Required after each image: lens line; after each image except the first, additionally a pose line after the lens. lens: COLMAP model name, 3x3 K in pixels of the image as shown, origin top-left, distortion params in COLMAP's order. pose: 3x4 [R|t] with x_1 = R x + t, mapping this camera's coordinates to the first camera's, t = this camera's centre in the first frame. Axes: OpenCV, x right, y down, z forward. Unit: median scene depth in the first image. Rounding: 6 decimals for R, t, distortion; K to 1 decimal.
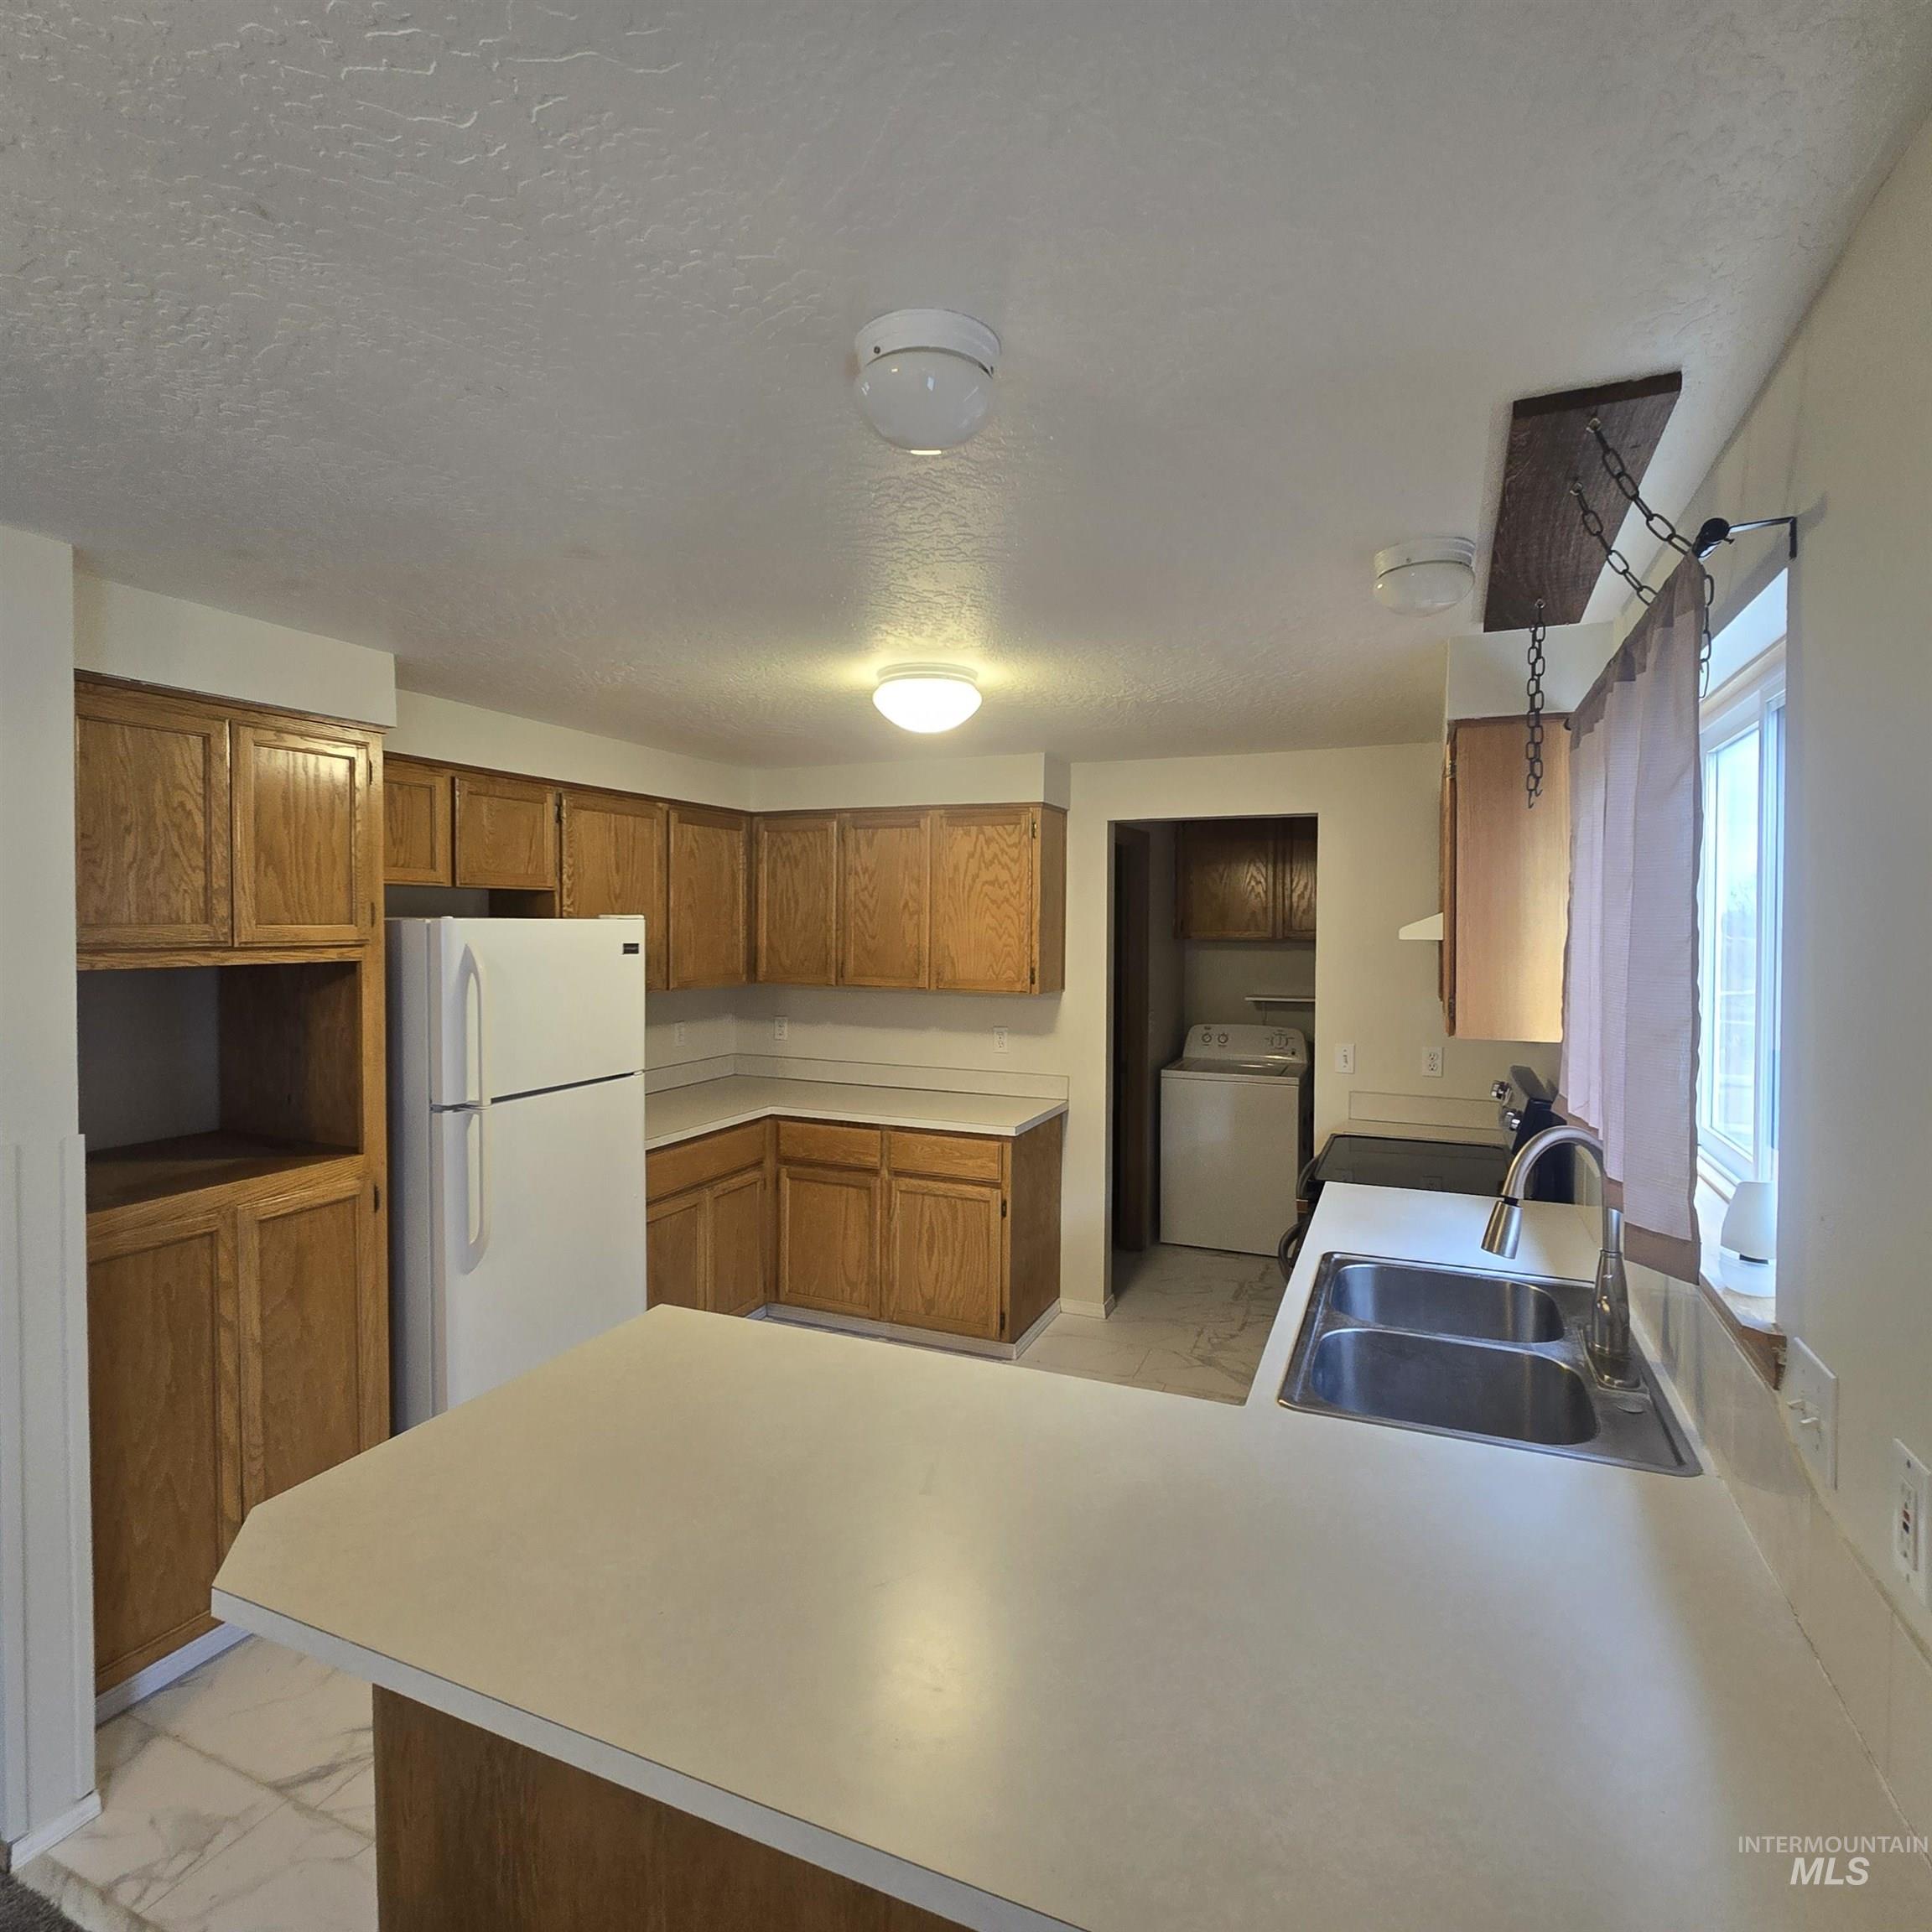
lens RADIAL K [[1058.4, 0, 965.3], [0, 1058.4, 954.8], [0, 0, 1]] dist [-0.004537, -0.000363]
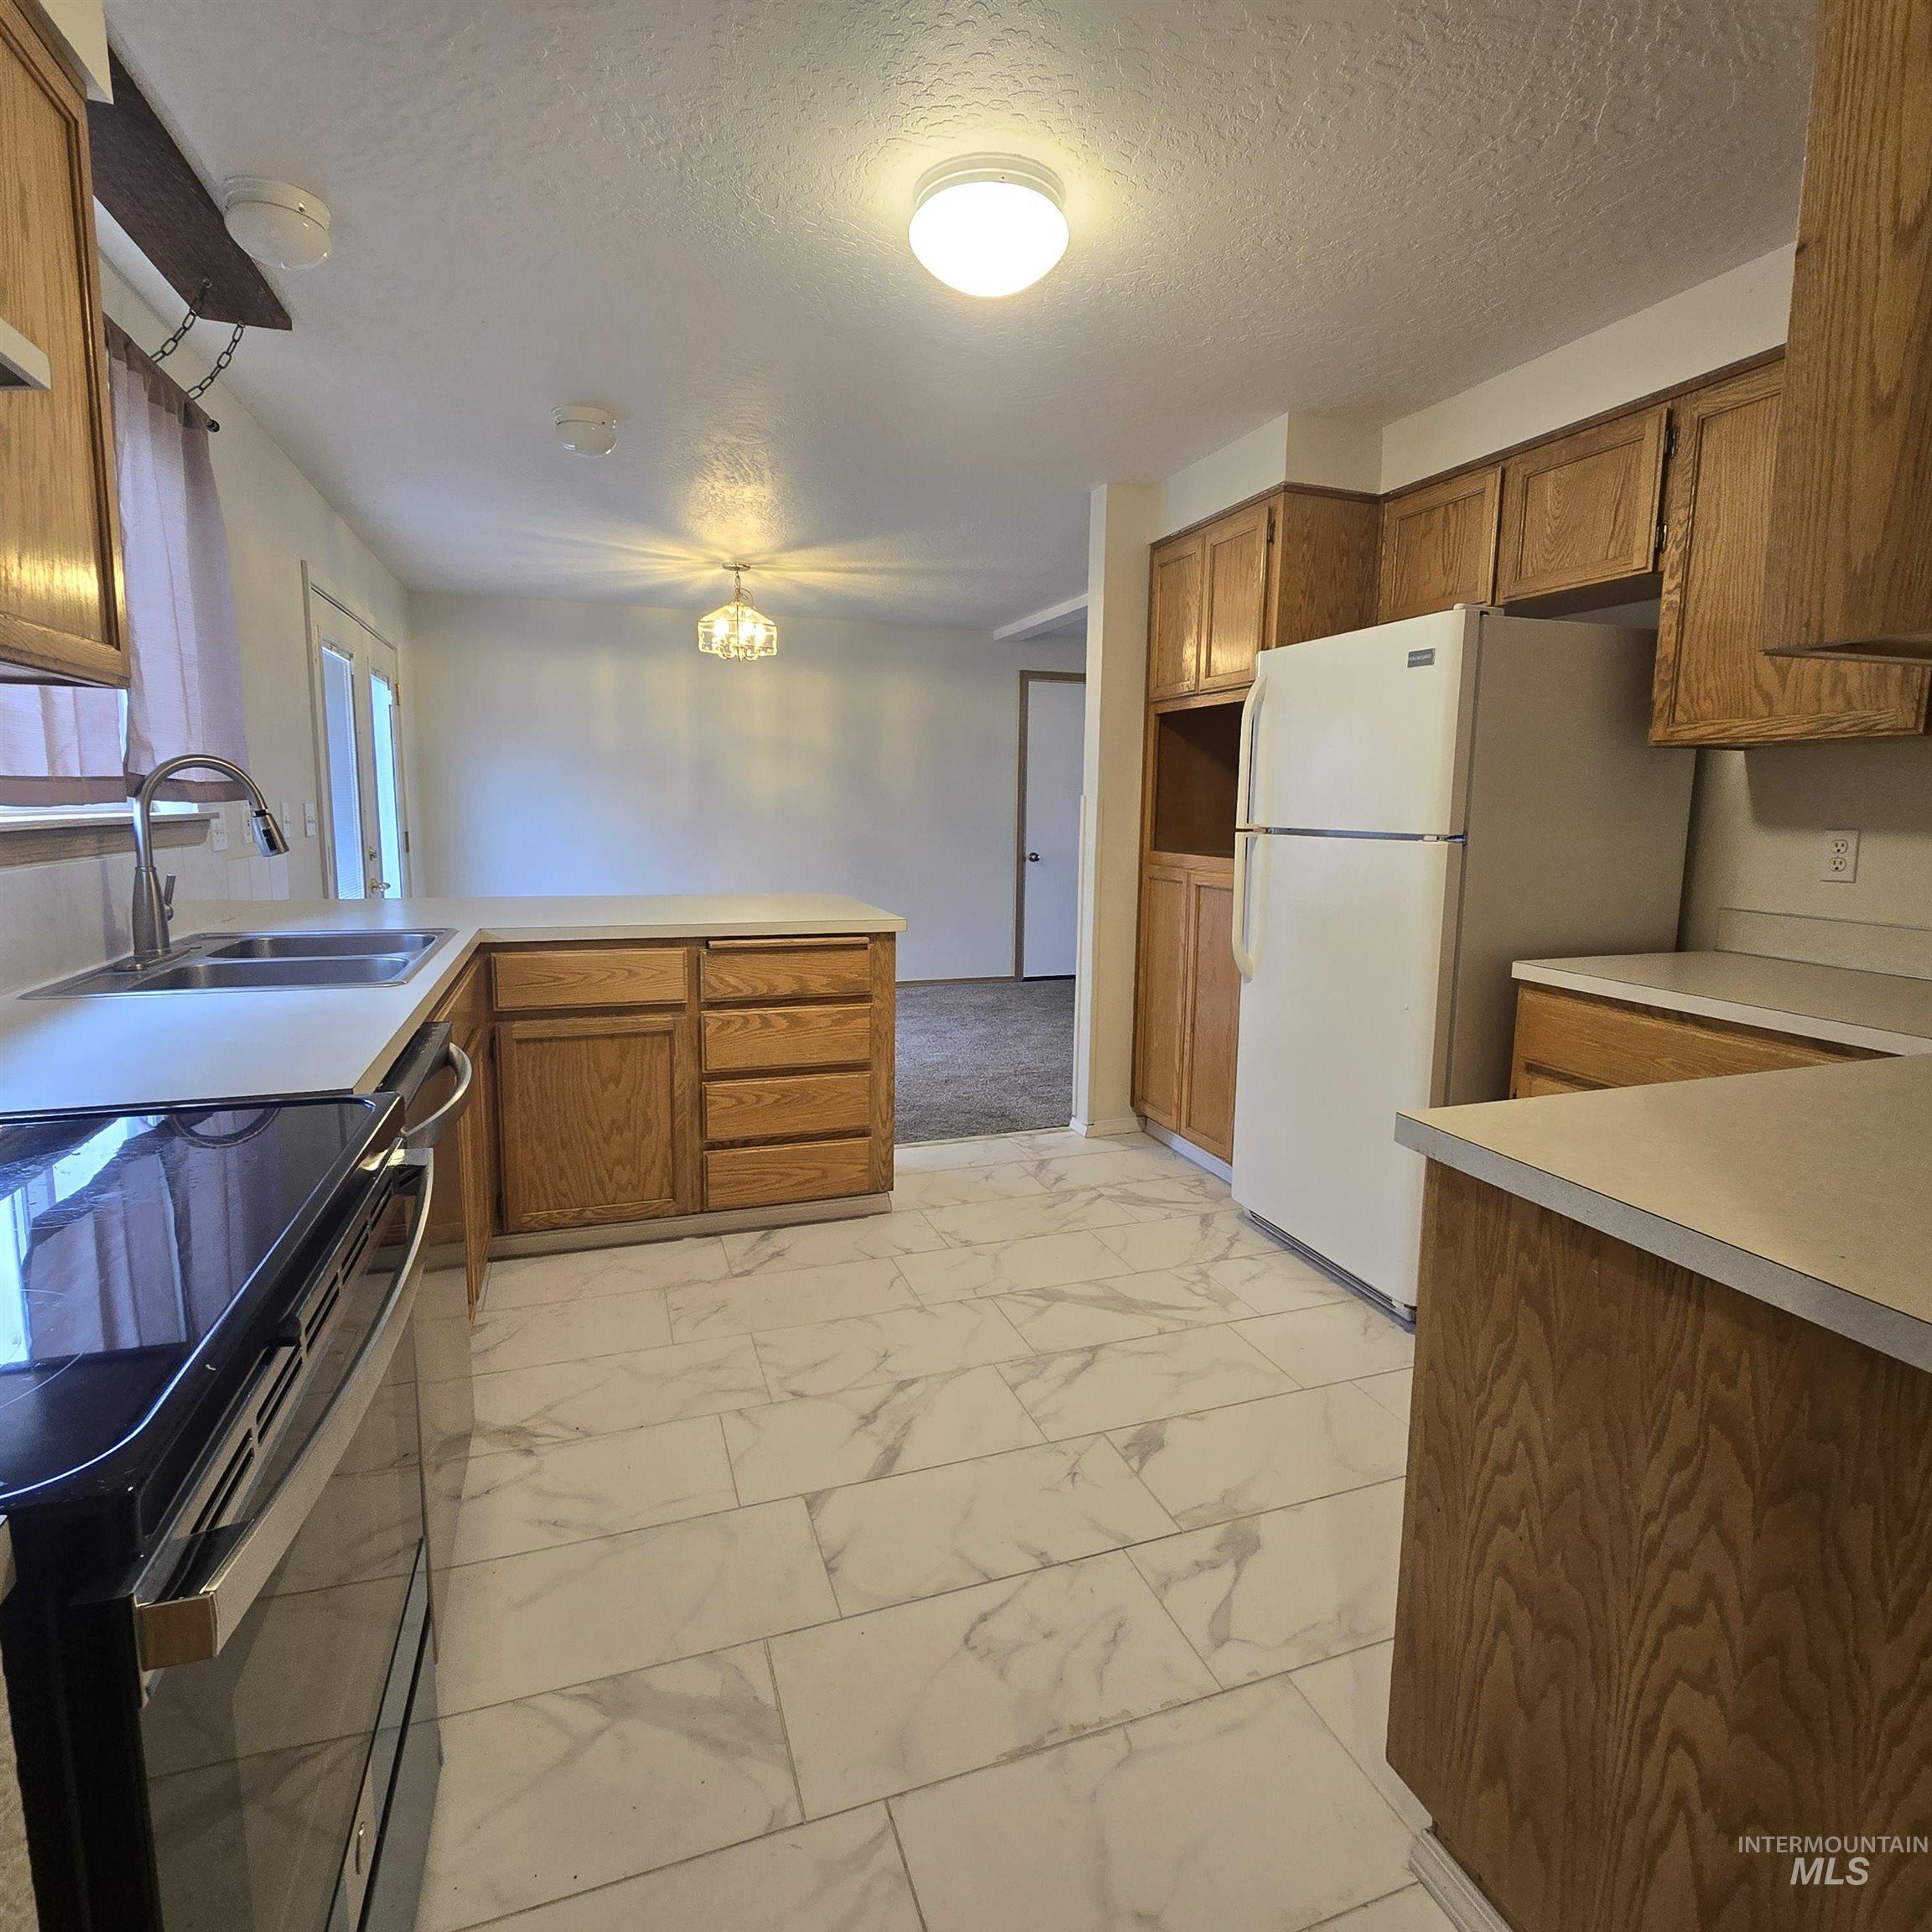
lens RADIAL K [[1058.4, 0, 968.2], [0, 1058.4, 958.7], [0, 0, 1]] dist [-0.004537, -0.000363]
pose [[-0.734543, 0.089899, -0.672581, 0.440668], [-0.034395, 0.984978, 0.169219, 0.090759], [0.677690, 0.147432, -0.720417, 1.452499]]
